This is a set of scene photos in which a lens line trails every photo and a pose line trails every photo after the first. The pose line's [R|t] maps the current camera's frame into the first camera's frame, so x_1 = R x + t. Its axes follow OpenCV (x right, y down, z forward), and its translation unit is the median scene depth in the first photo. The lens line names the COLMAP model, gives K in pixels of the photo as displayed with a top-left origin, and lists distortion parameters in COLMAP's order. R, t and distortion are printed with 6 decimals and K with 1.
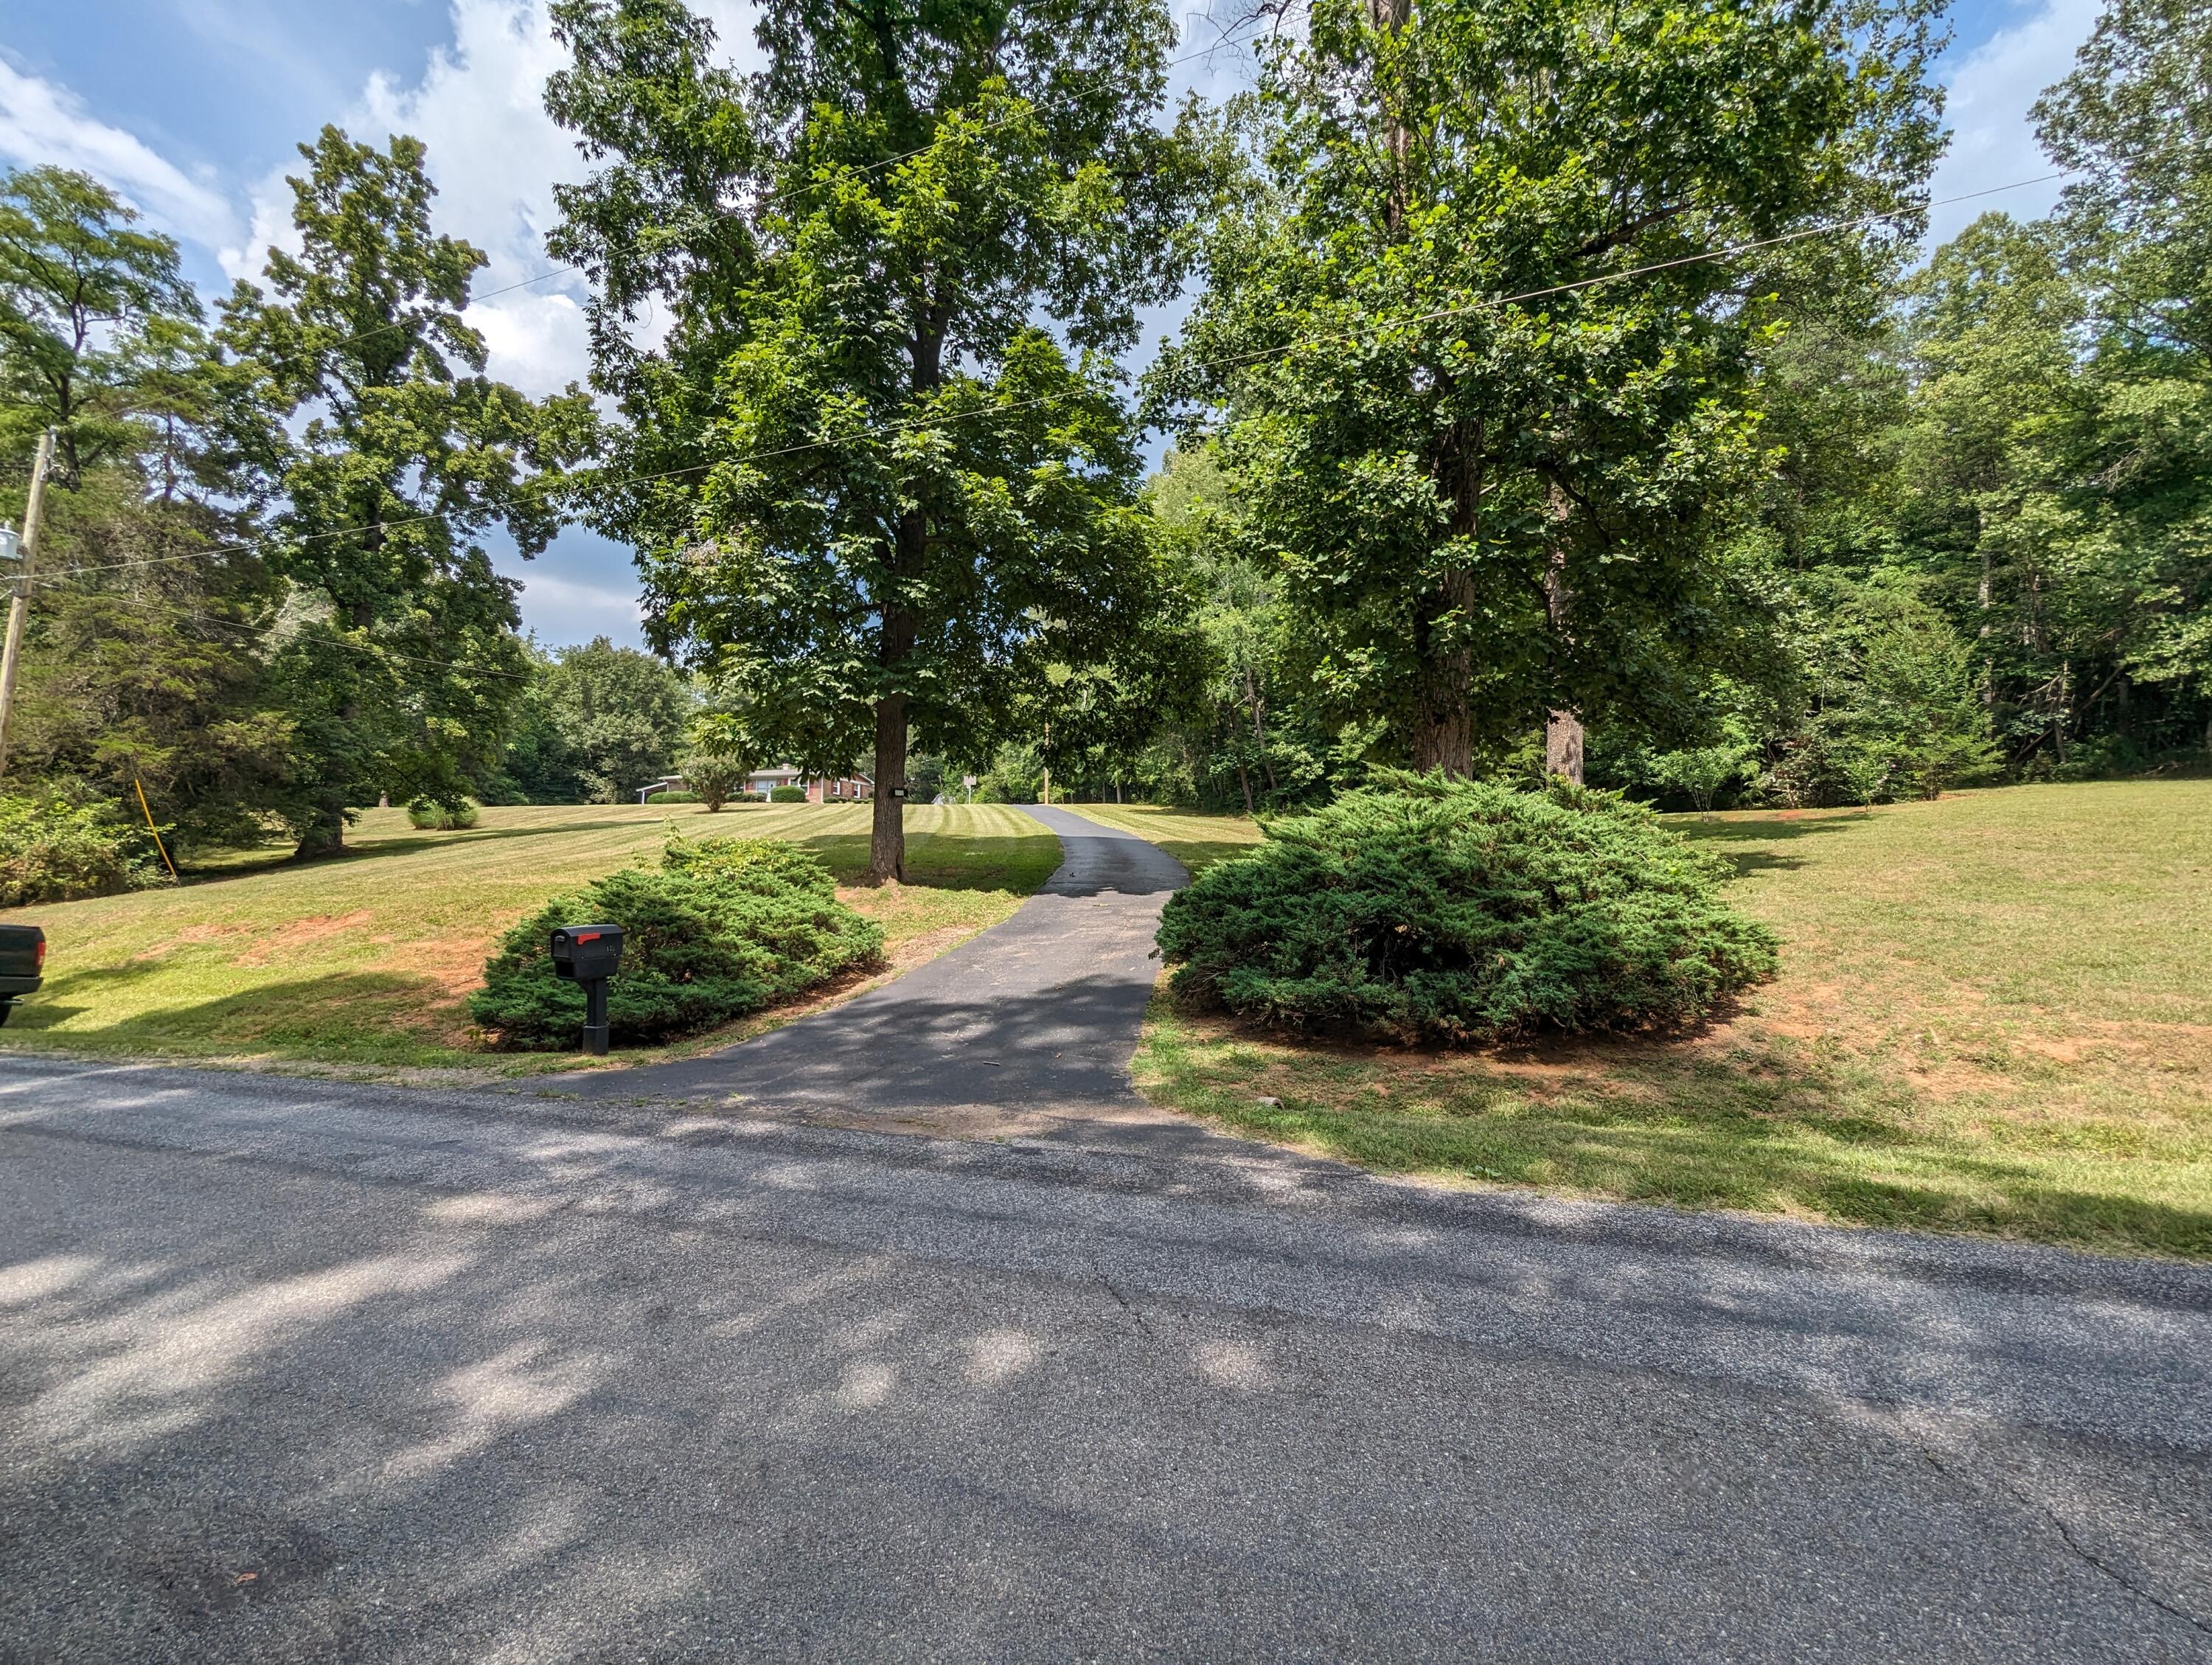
lens RADIAL K [[1052.4, 0, 1095.0], [0, 1052.4, 820.7], [0, 0, 1]] dist [0.002944, -0.002140]
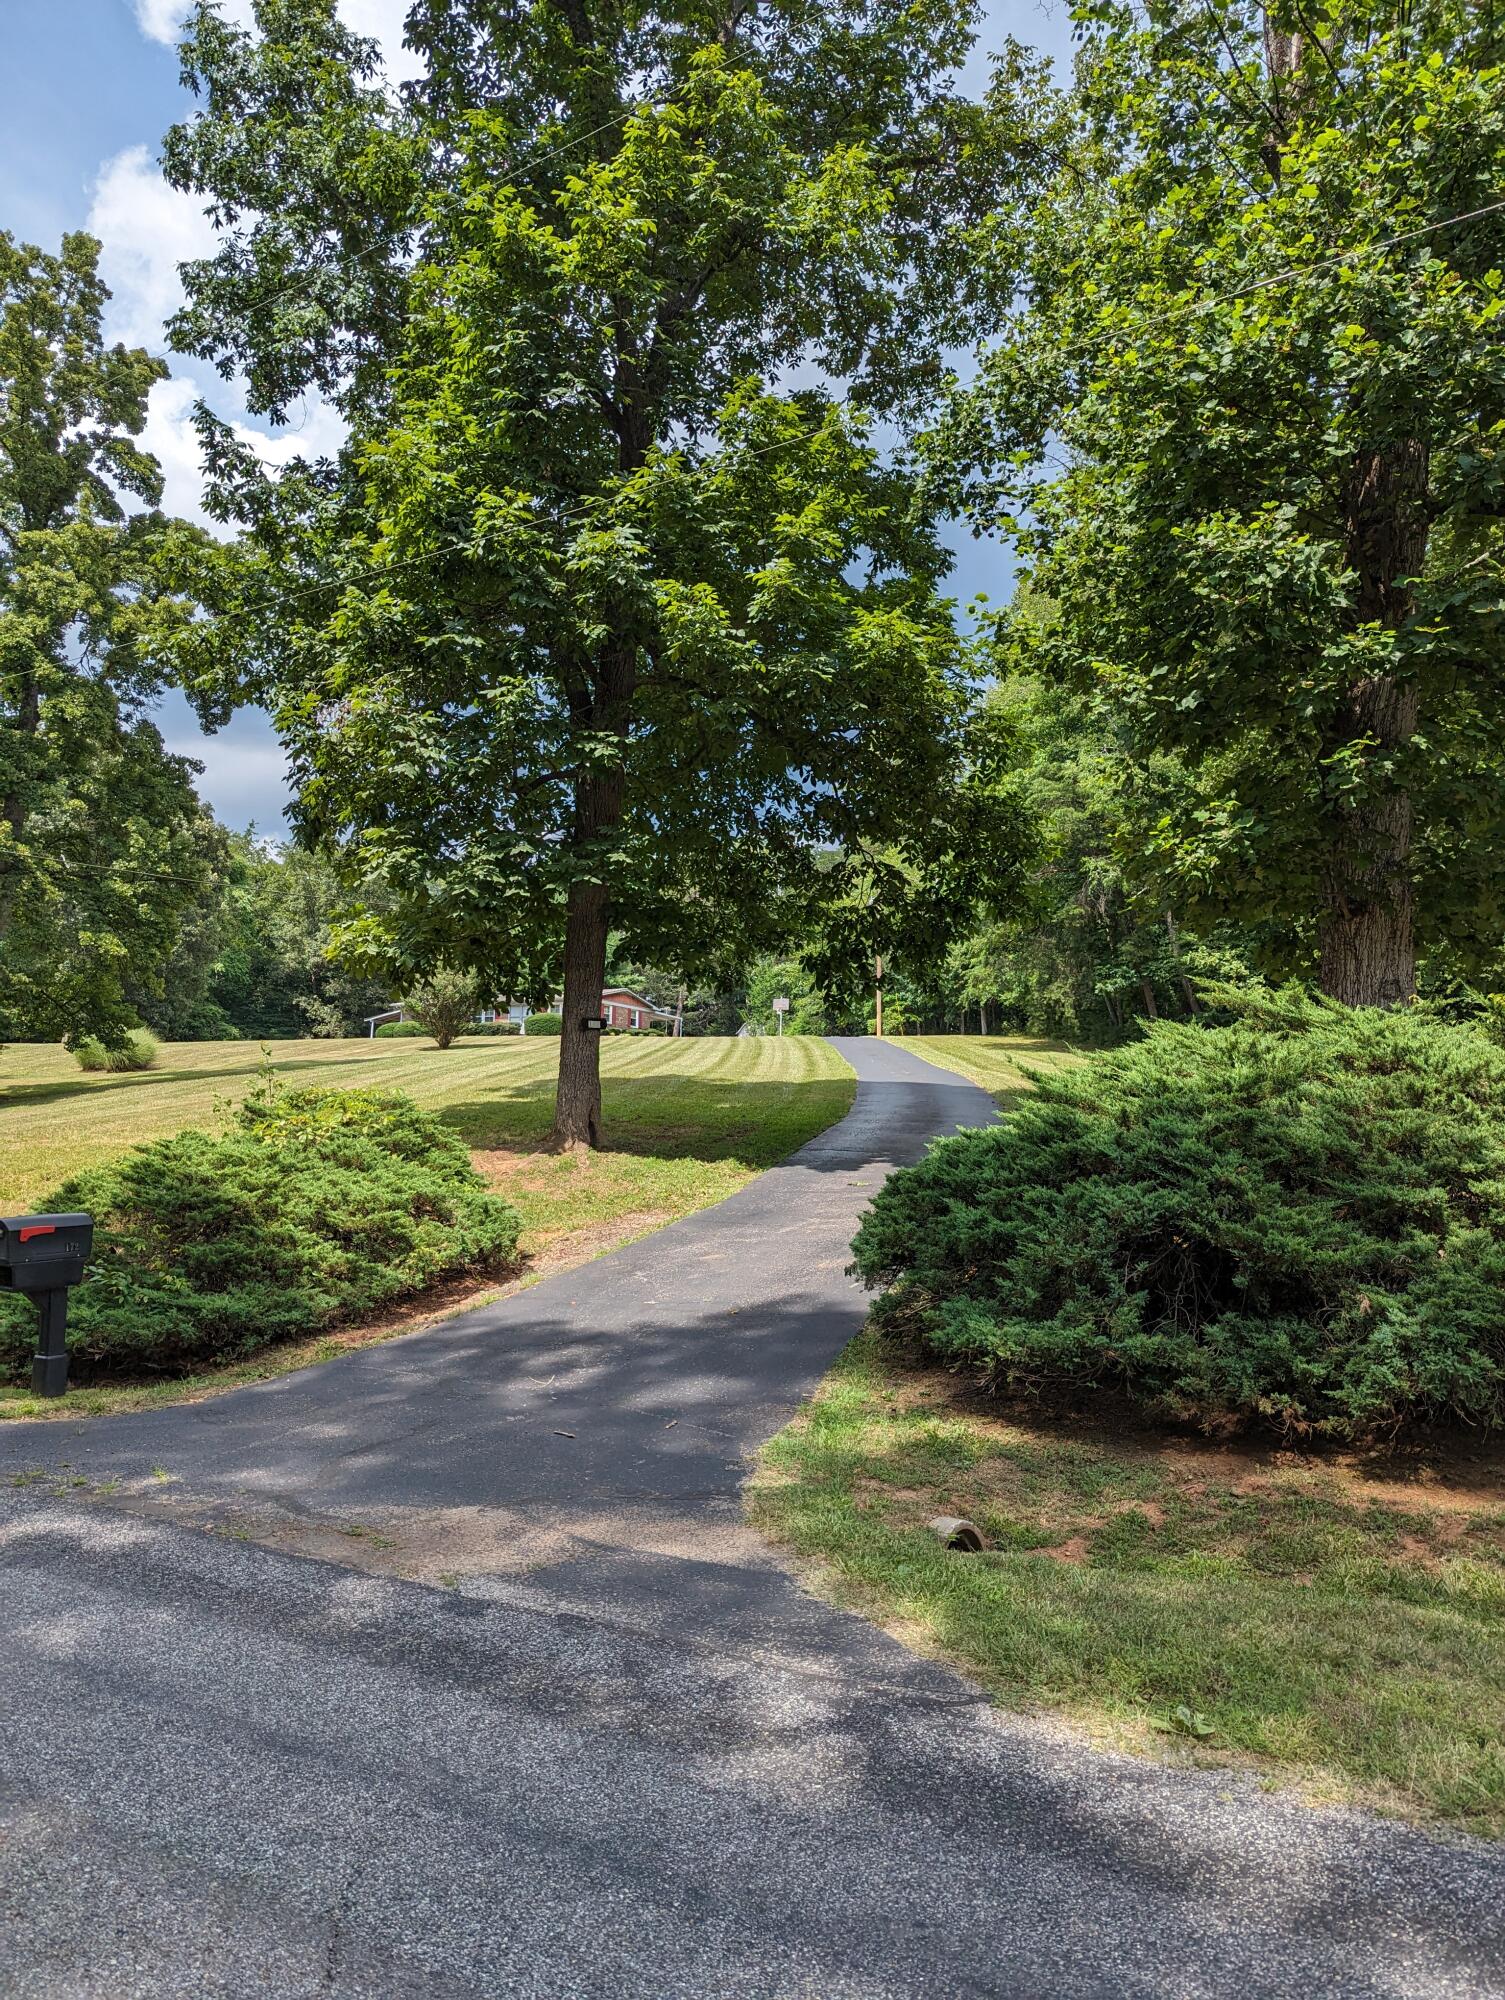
lens RADIAL K [[1382.1, 0, 751.9], [0, 1382.1, 986.4], [0, 0, 1]] dist [0.035803, -0.019500]
pose [[0.983234, -0.010006, -0.182074, 0.104719], [0.000873, 0.998740, -0.050173, -0.004957], [0.182347, 0.049173, 0.982004, 0.082975]]
